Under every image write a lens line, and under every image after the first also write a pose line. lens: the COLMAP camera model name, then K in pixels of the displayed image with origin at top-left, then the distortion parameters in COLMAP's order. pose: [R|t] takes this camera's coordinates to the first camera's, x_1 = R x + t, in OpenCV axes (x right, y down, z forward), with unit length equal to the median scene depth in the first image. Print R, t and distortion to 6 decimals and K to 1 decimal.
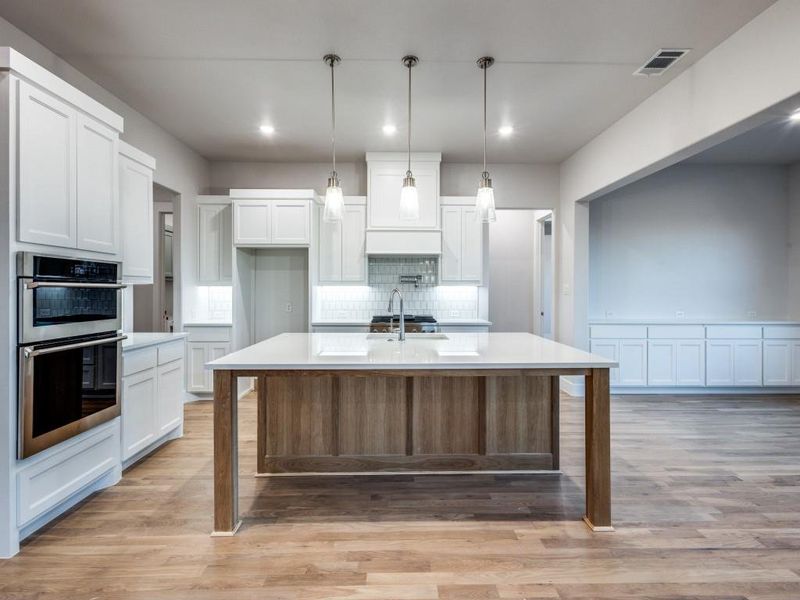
lens RADIAL K [[371.0, 0, 398.5], [0, 371.0, 288.9], [0, 0, 1]] dist [0.002317, -0.000680]
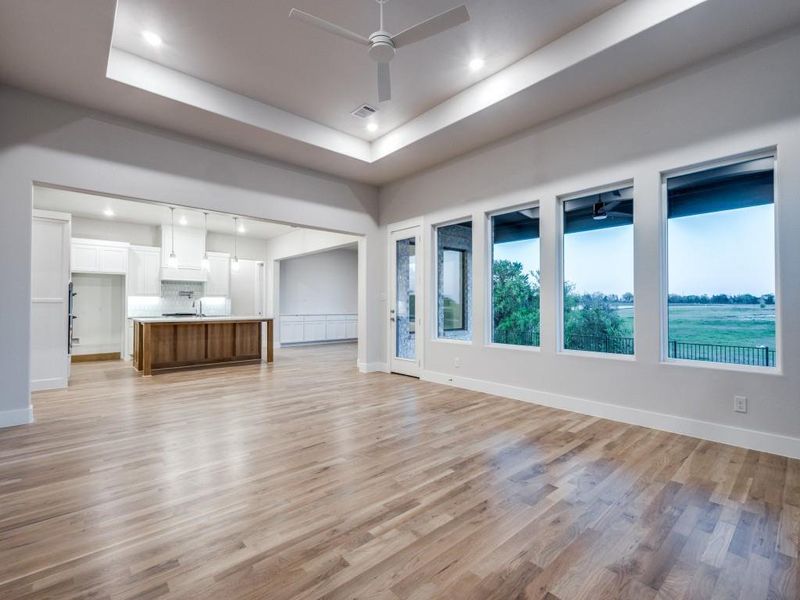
lens RADIAL K [[367.4, 0, 400.8], [0, 367.4, 301.8], [0, 0, 1]] dist [0.006016, 0.000086]
pose [[0.754560, 0.005384, 0.656209, -0.671462], [-0.001623, 0.999979, -0.006338, 0.045399], [-0.656229, 0.003717, 0.754553, -1.990821]]
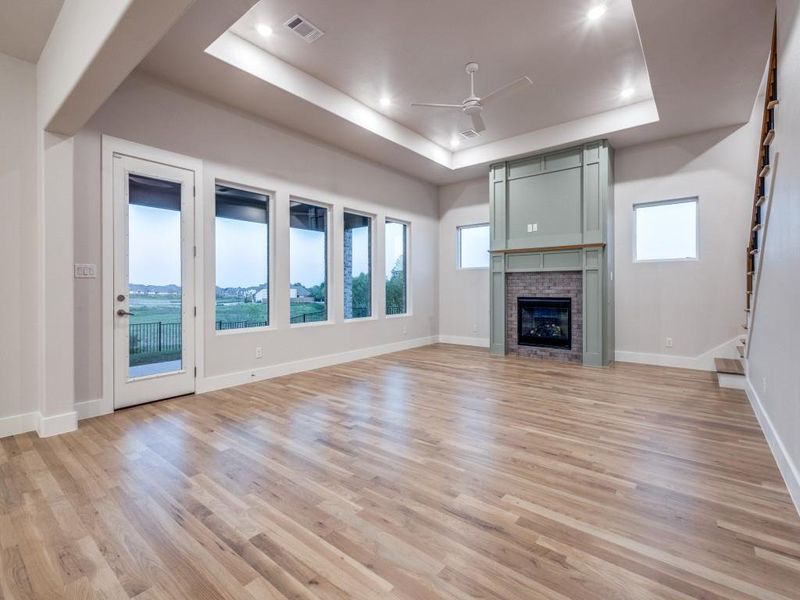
lens RADIAL K [[371.0, 0, 398.5], [0, 371.0, 288.9], [0, 0, 1]] dist [0.002317, -0.000680]
pose [[-0.768647, 0.002024, 0.639670, -0.763403], [0.000521, 0.999997, -0.002539, 0.063006], [-0.639673, -0.001618, -0.768646, 0.221876]]
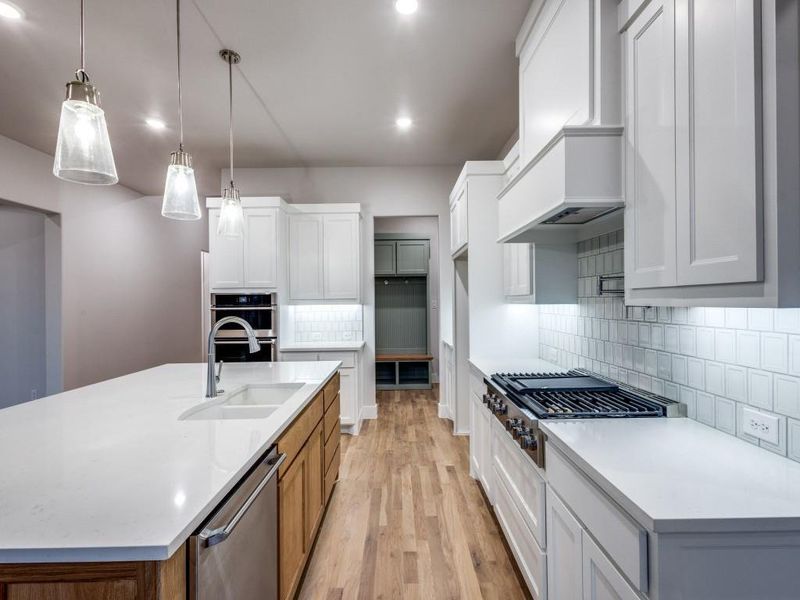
lens RADIAL K [[367.4, 0, 400.8], [0, 367.4, 301.8], [0, 0, 1]] dist [0.006016, 0.000086]
pose [[-0.008453, -0.002948, -0.999960, 0.733991], [0.013744, 0.999901, -0.003064, -0.020776], [0.999870, -0.013770, -0.008412, 1.470370]]
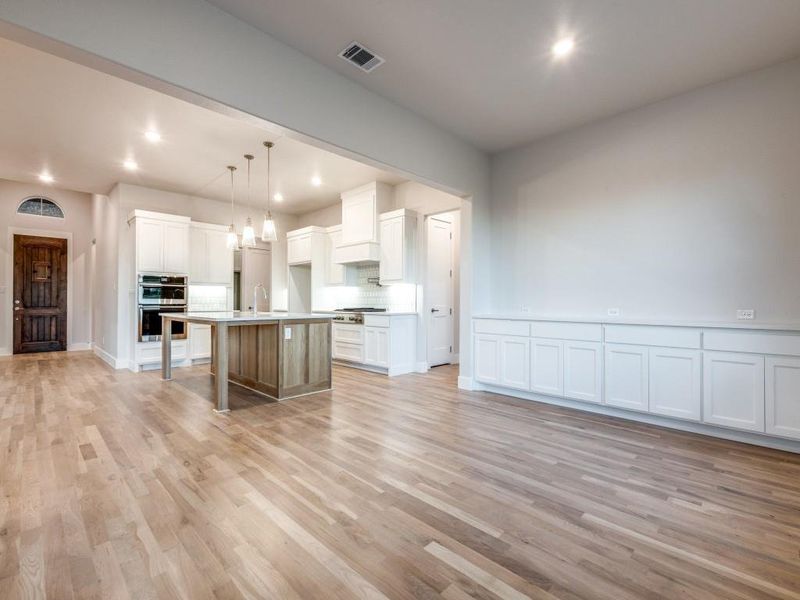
lens RADIAL K [[370.4, 0, 402.1], [0, 370.4, 296.4], [0, 0, 1]] dist [0.004123, -0.000420]
pose [[0.694939, -0.008286, -0.719021, 1.938002], [0.000830, 0.999942, -0.010721, 0.084197], [0.719068, 0.006854, 0.694906, 0.303482]]
